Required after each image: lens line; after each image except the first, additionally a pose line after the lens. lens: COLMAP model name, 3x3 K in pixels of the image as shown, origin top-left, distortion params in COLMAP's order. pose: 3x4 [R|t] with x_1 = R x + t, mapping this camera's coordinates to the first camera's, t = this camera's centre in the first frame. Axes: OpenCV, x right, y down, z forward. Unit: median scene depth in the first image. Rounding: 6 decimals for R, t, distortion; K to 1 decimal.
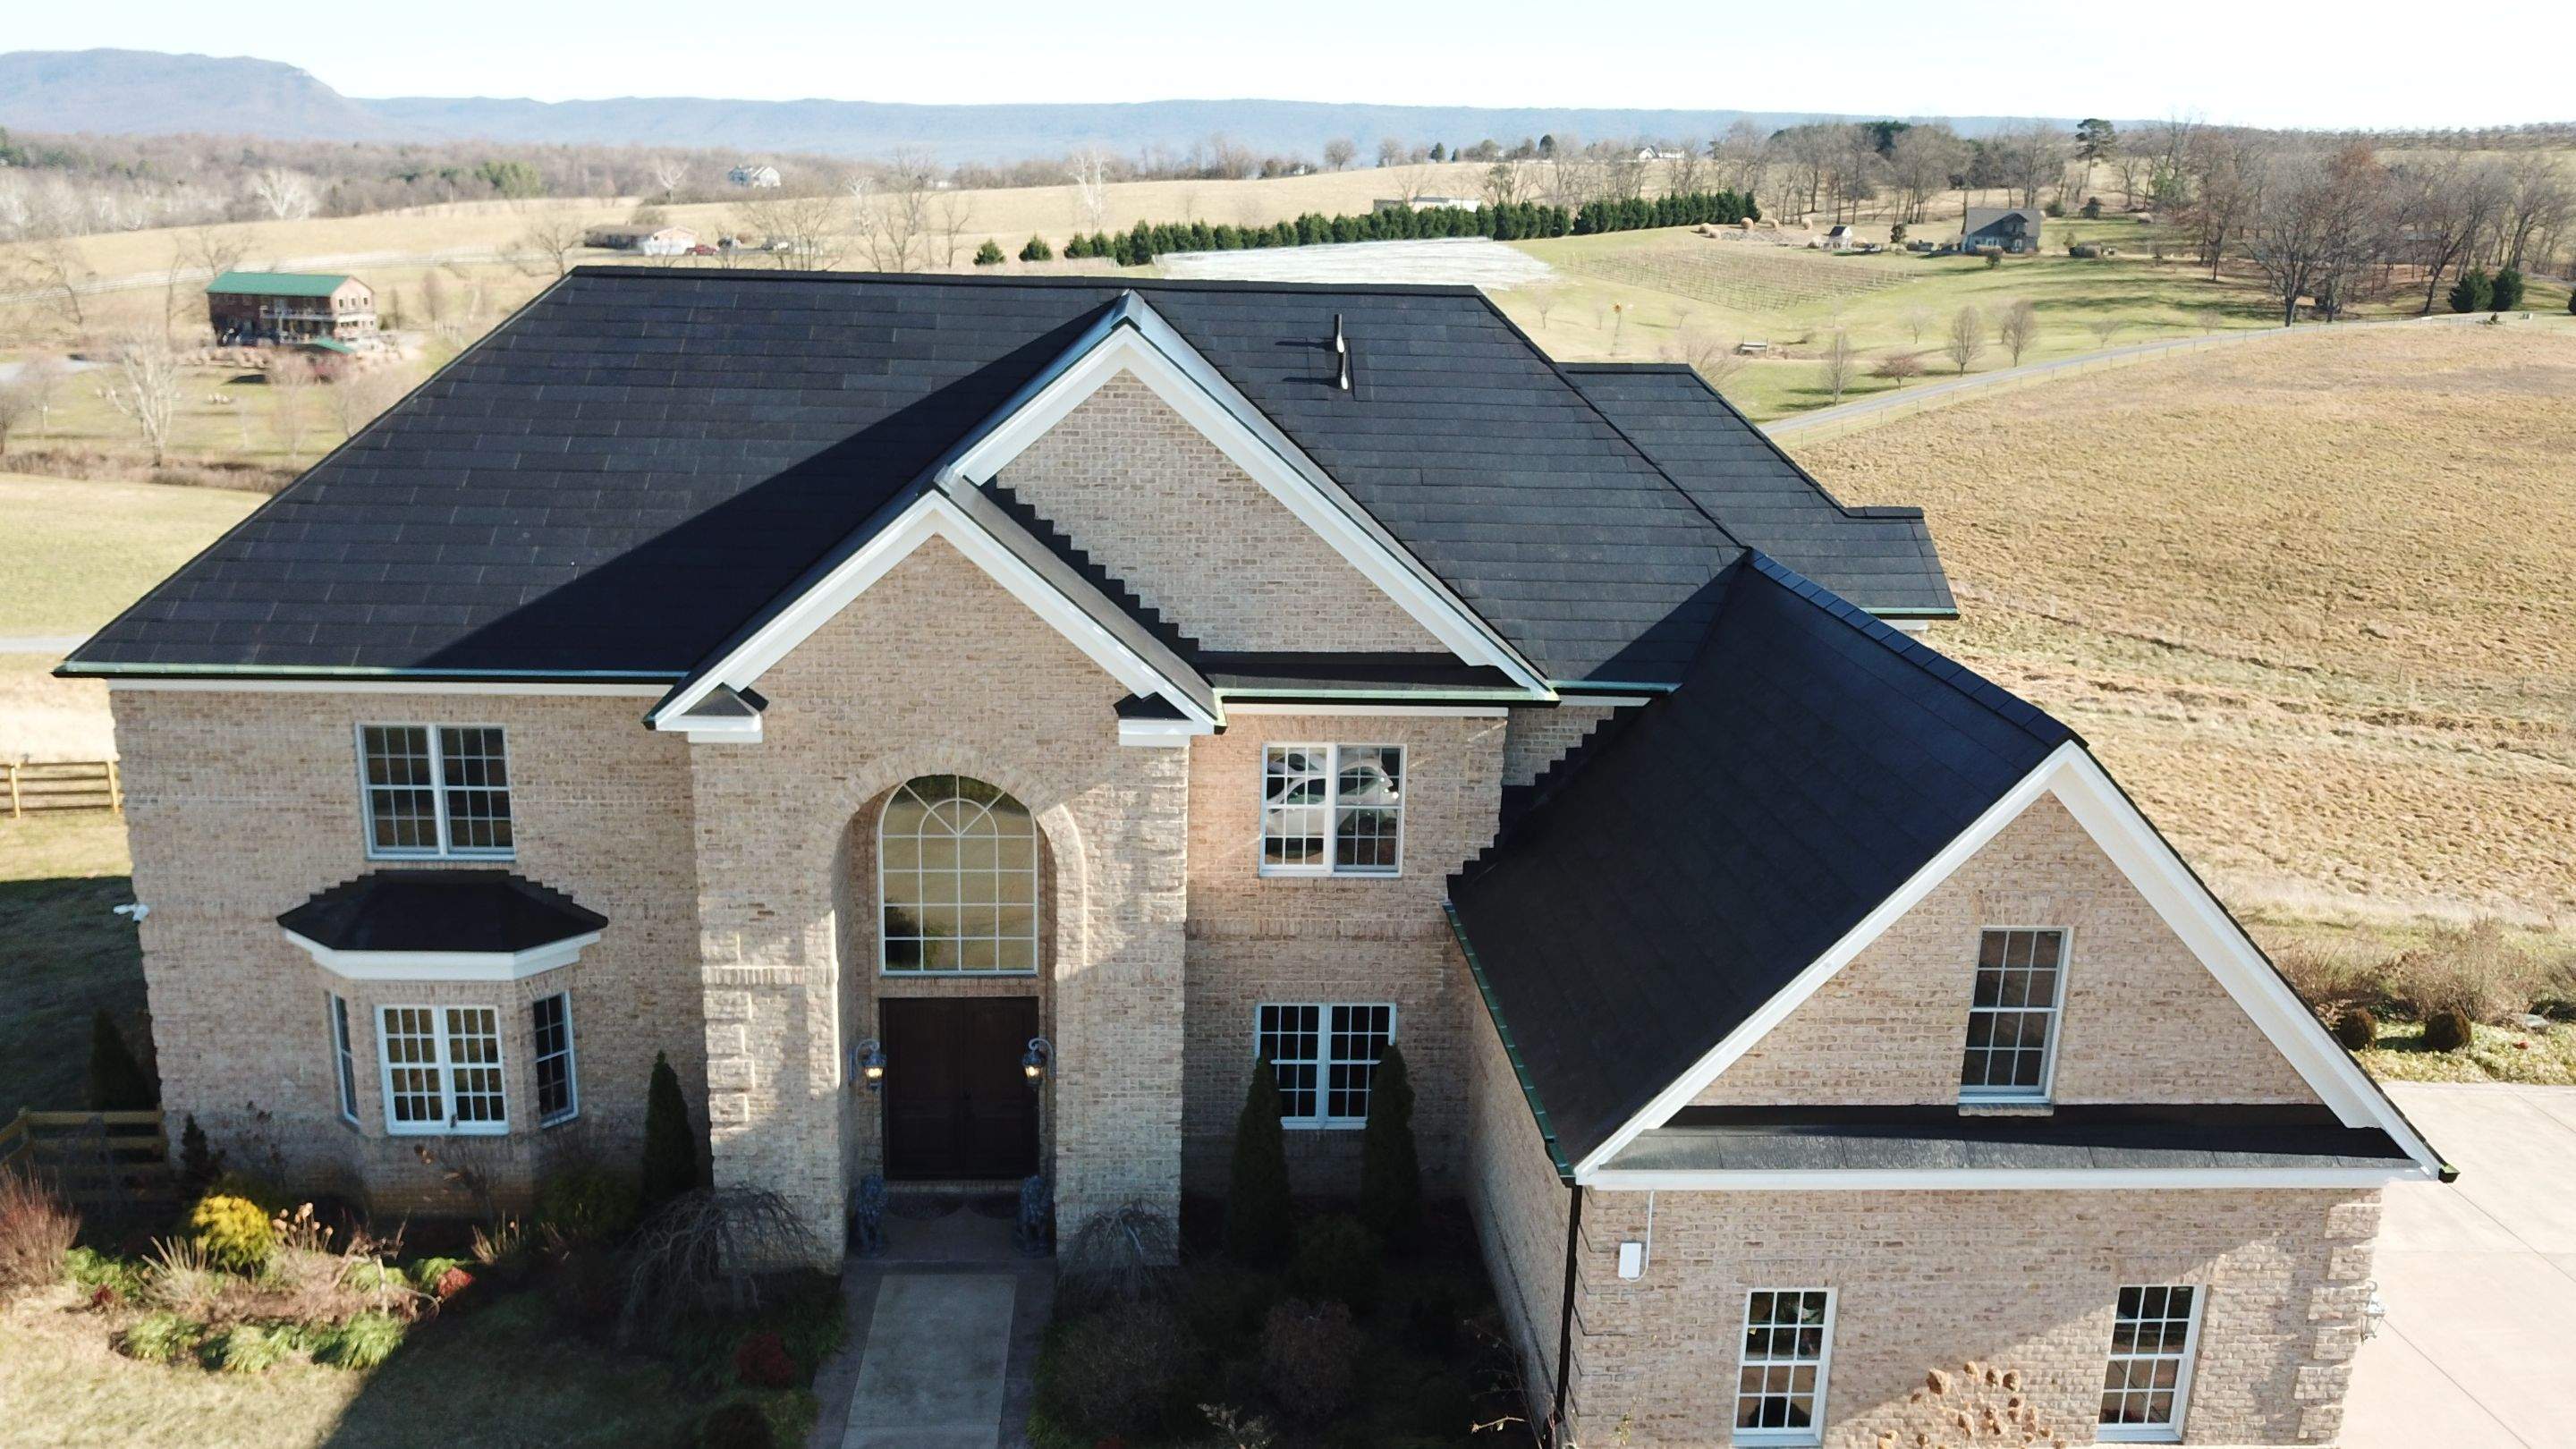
lens RADIAL K [[1988.0, 0, 1261.6], [0, 1988.0, 747.0], [0, 0, 1]] dist [-0.003963, 0.009486]
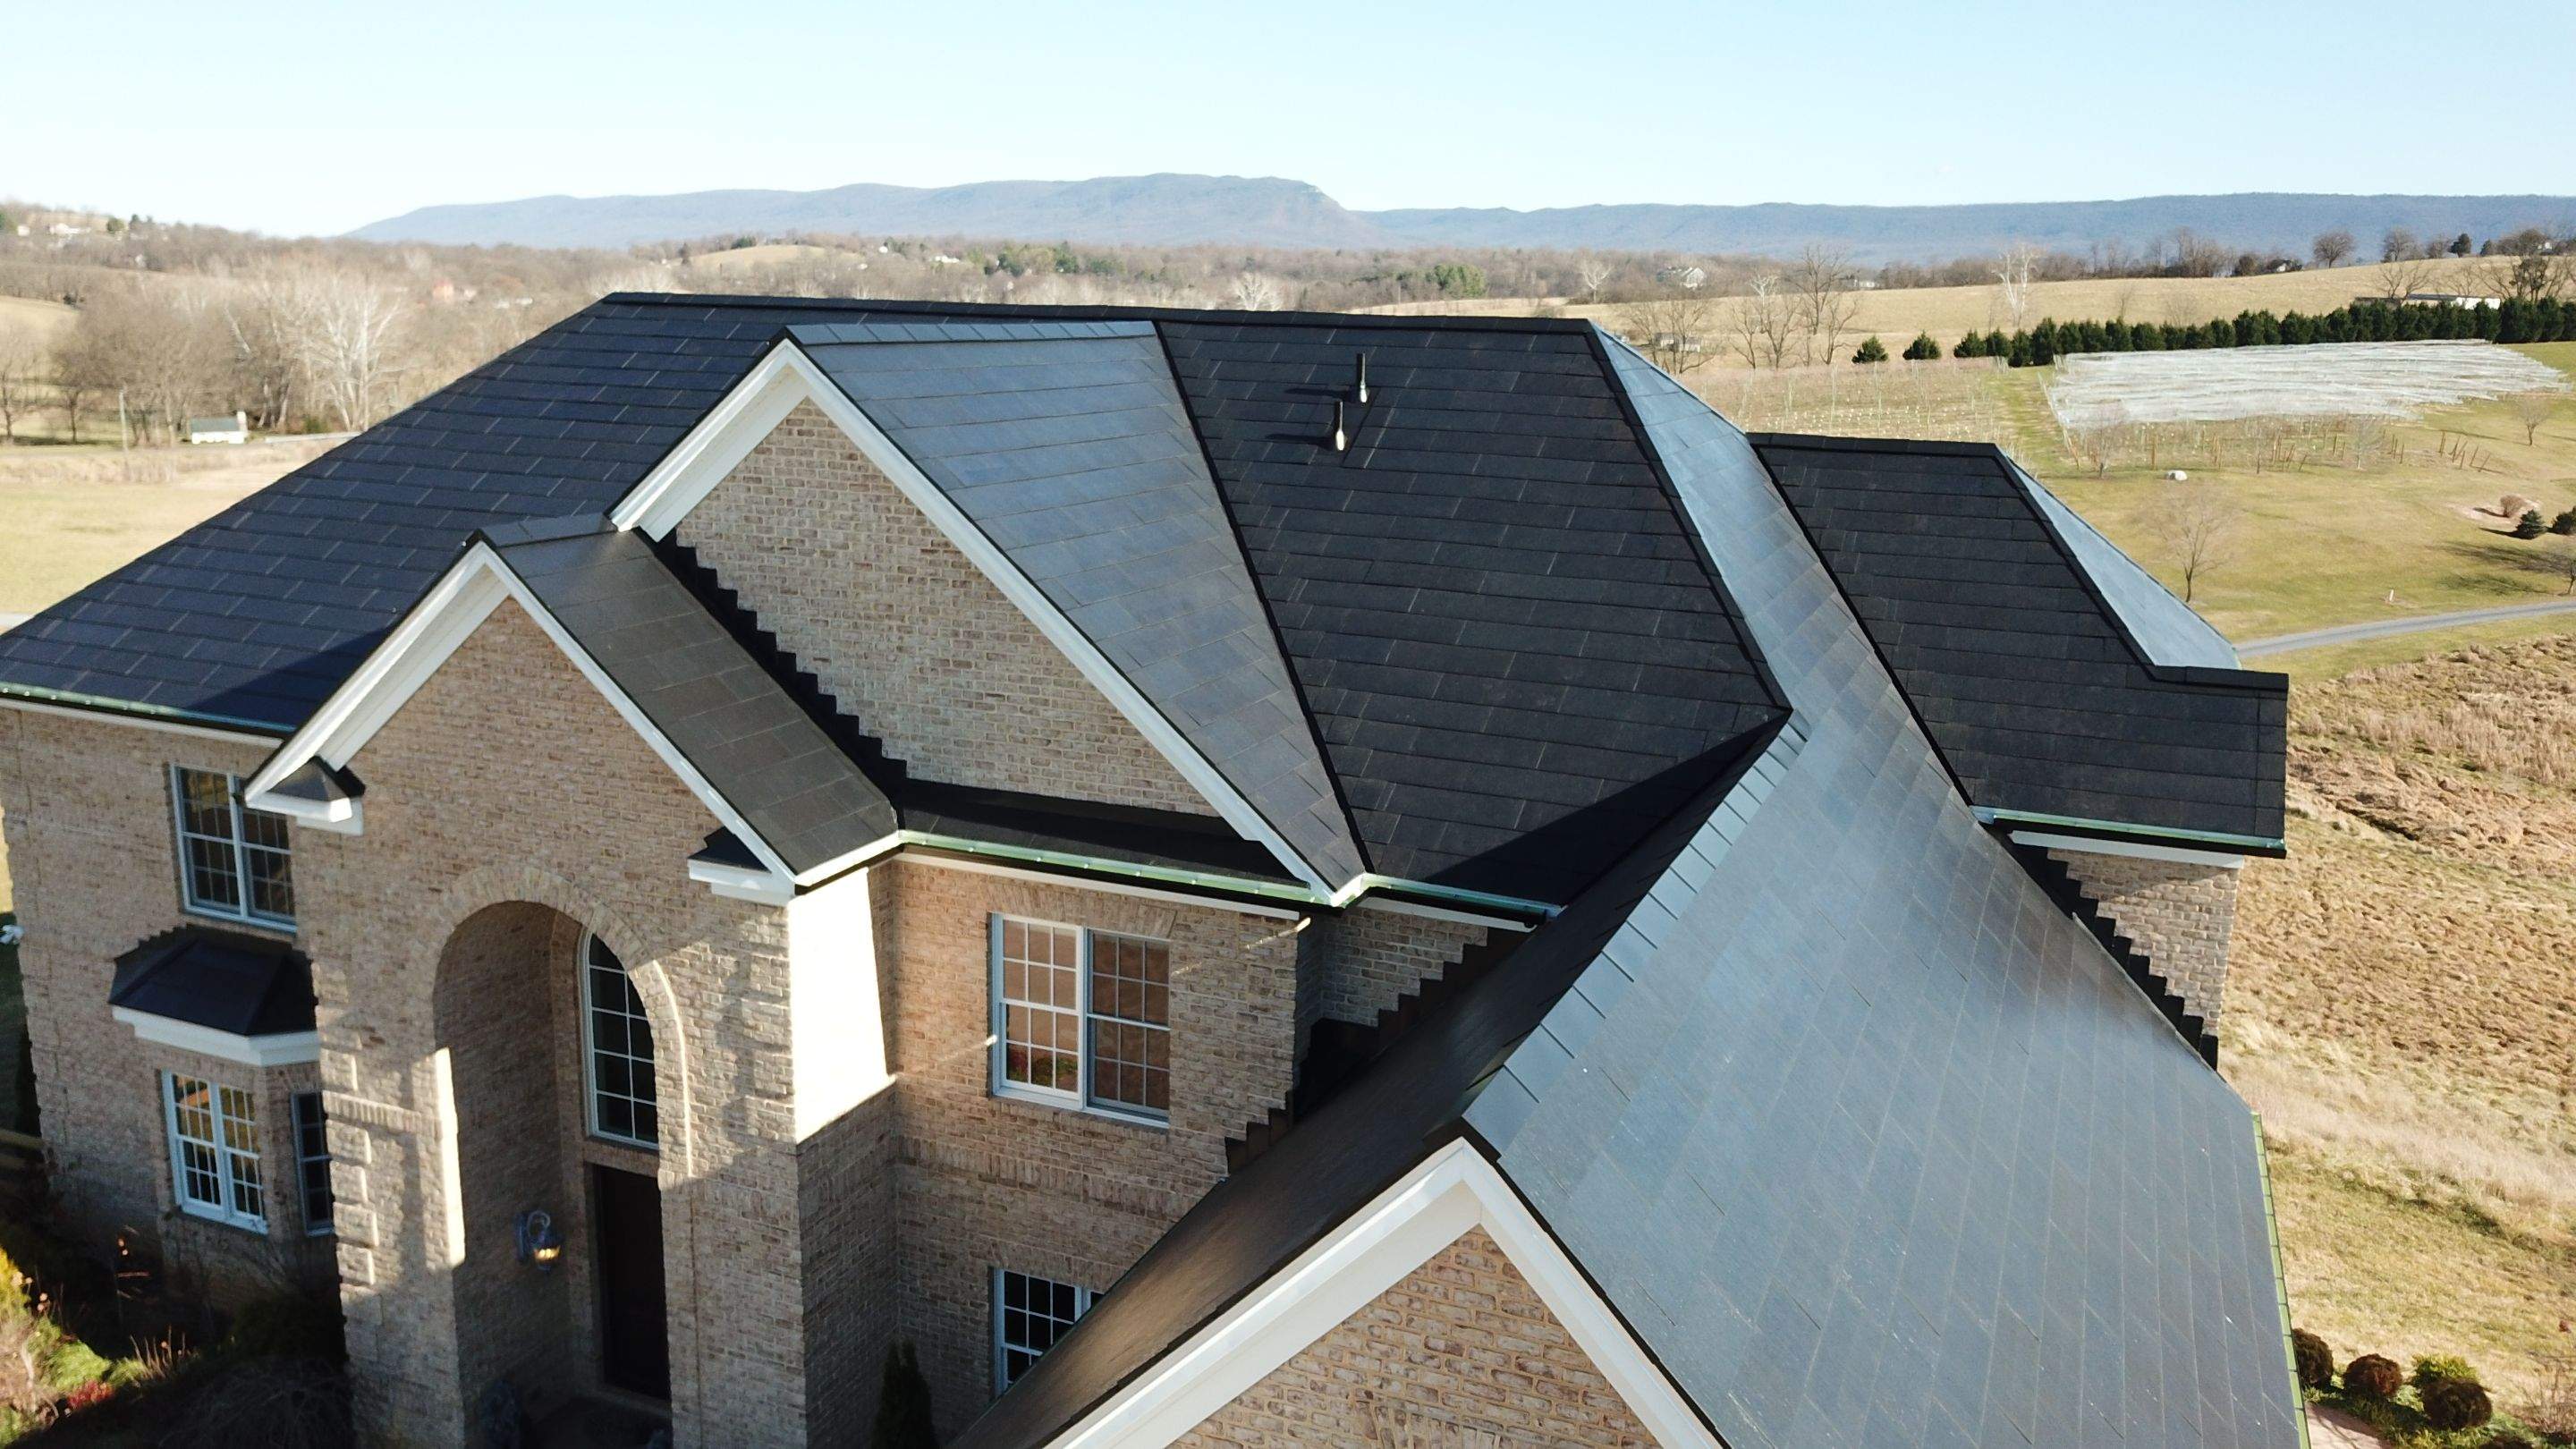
lens RADIAL K [[1988.0, 0, 1261.6], [0, 1988.0, 747.0], [0, 0, 1]] dist [-0.003963, 0.009486]
pose [[0.897742, 0.095840, -0.429969, 0.394931], [-0.116615, 0.992930, -0.022159, -0.057872], [0.424806, 0.070034, 0.902571, 0.371441]]
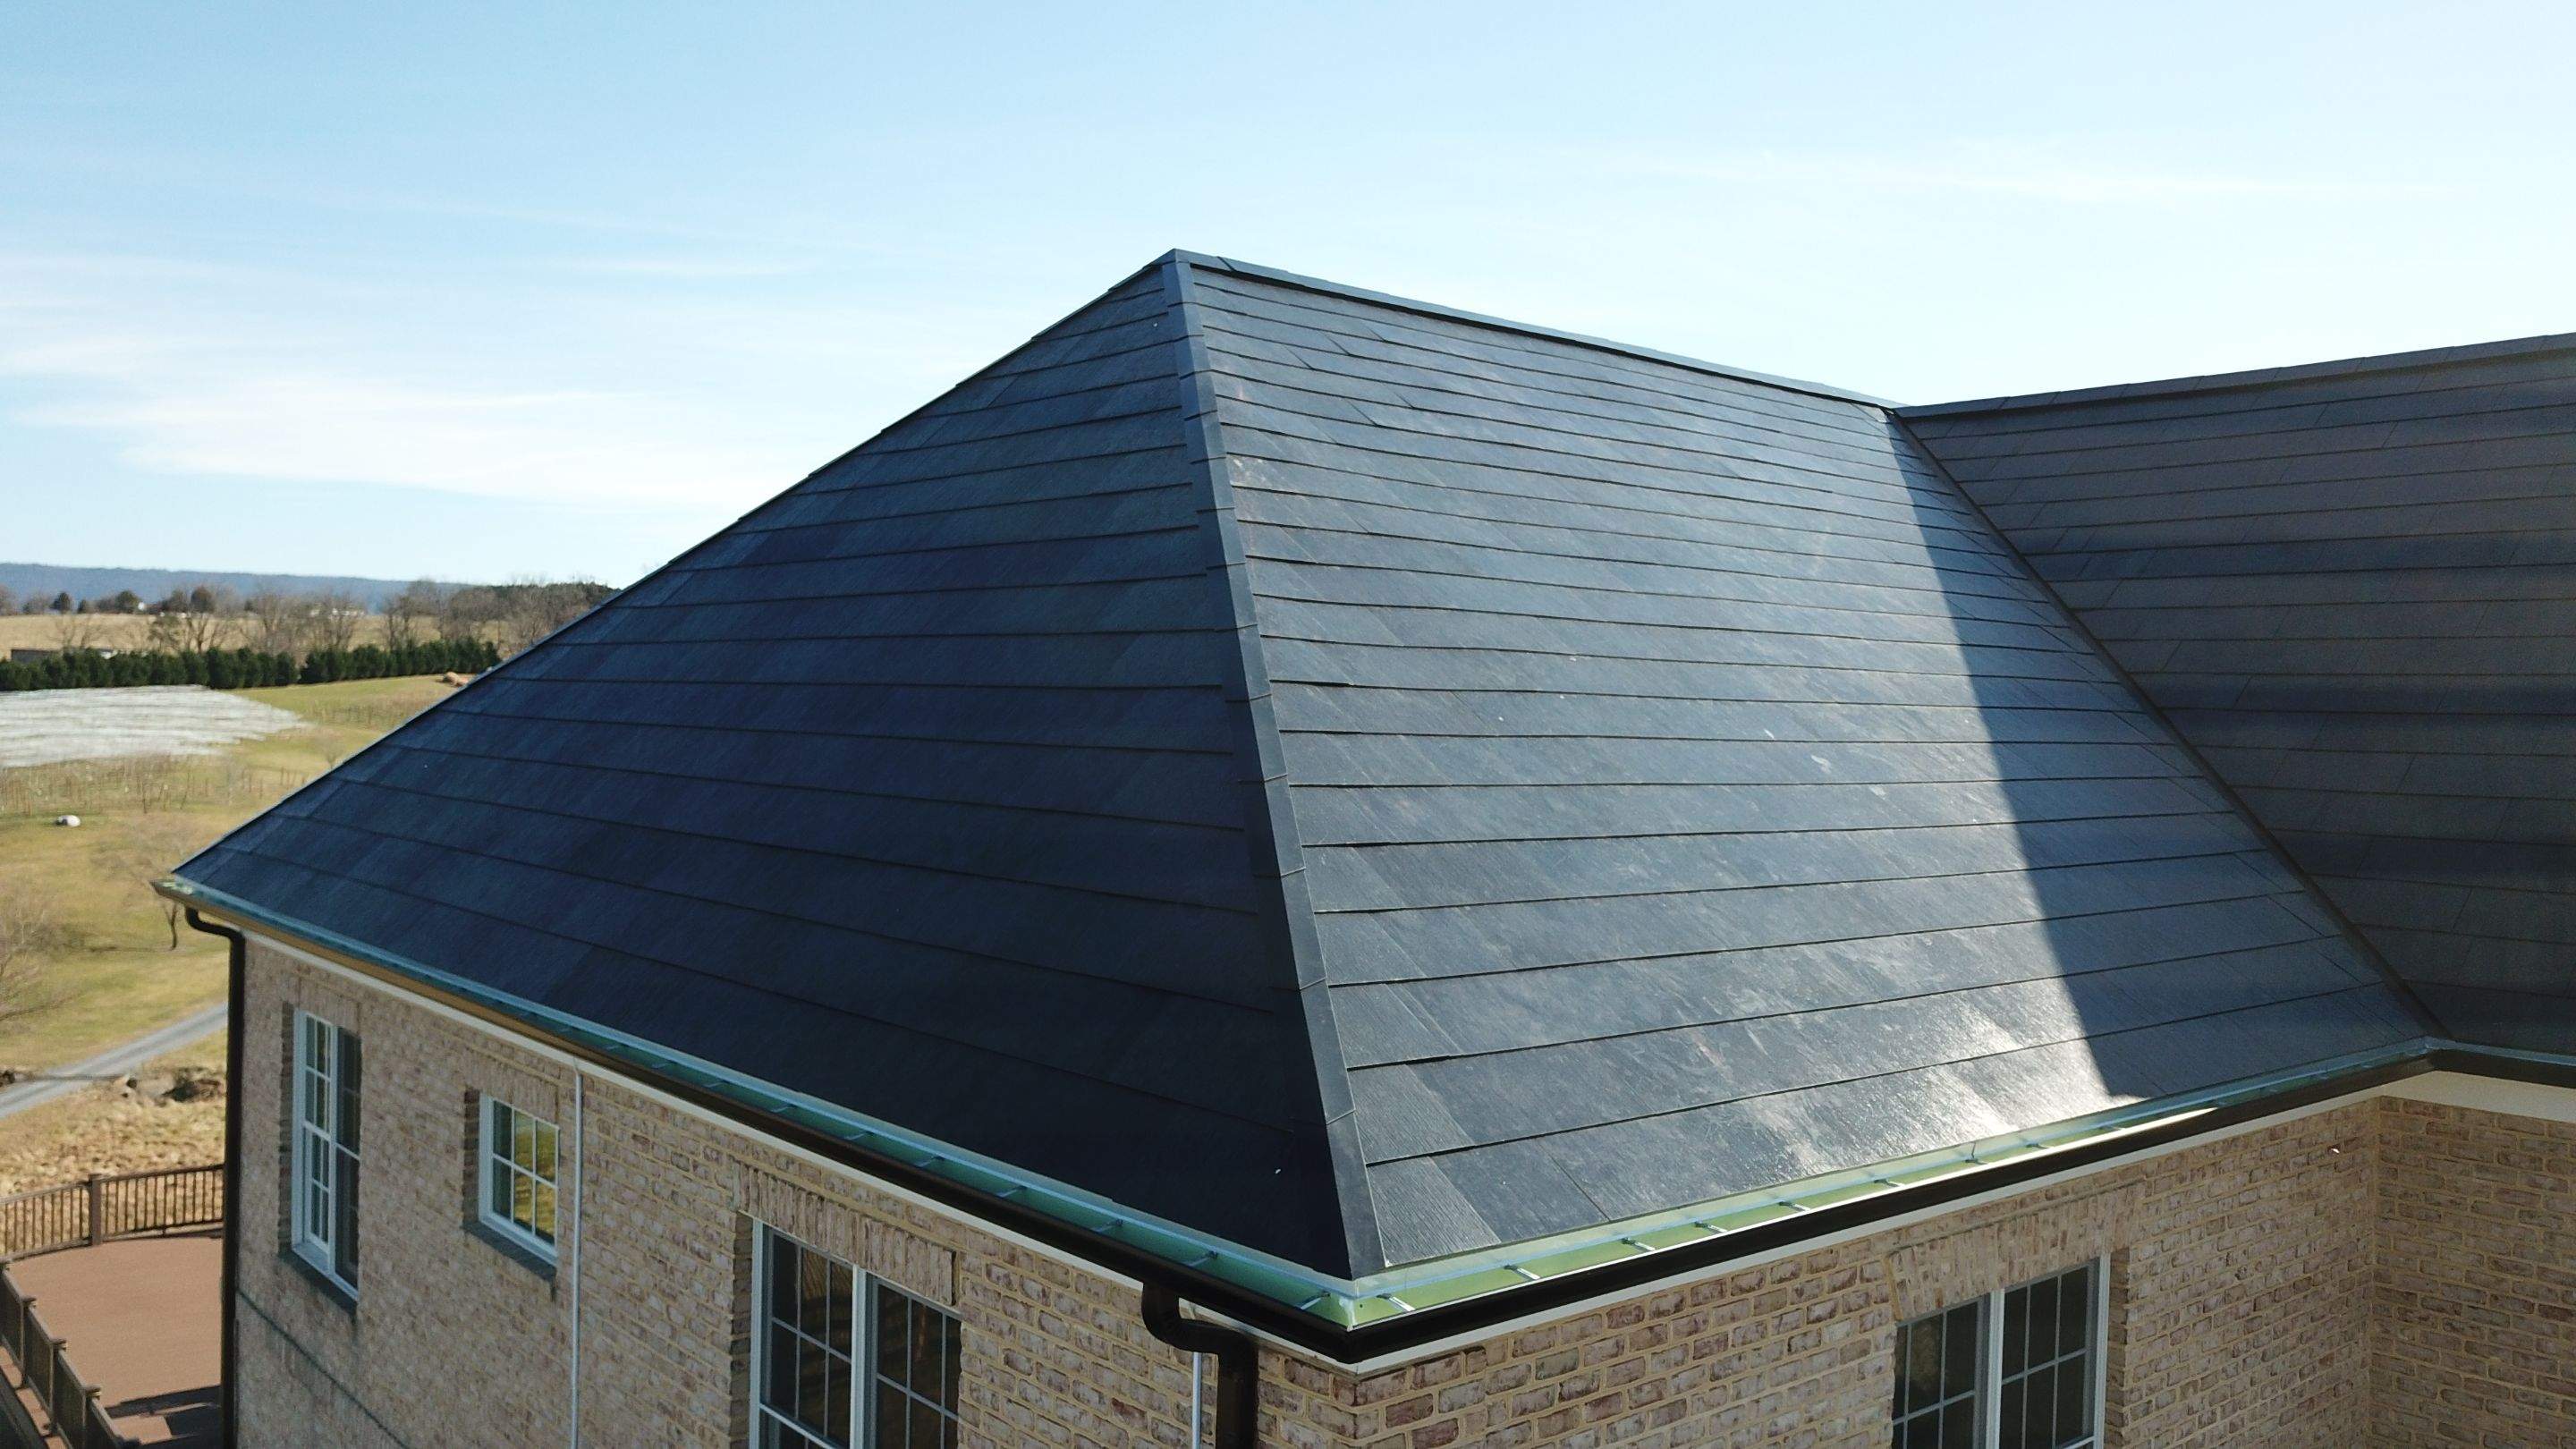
lens RADIAL K [[1990.3, 0, 1263.5], [0, 1990.3, 749.2], [0, 0, 1]] dist [0.002774, -0.001751]
pose [[0.795710, -0.019759, 0.605356, -0.708411], [0.156057, 0.972411, -0.173389, -0.060110], [-0.585228, 0.232437, 0.776840, 0.780923]]
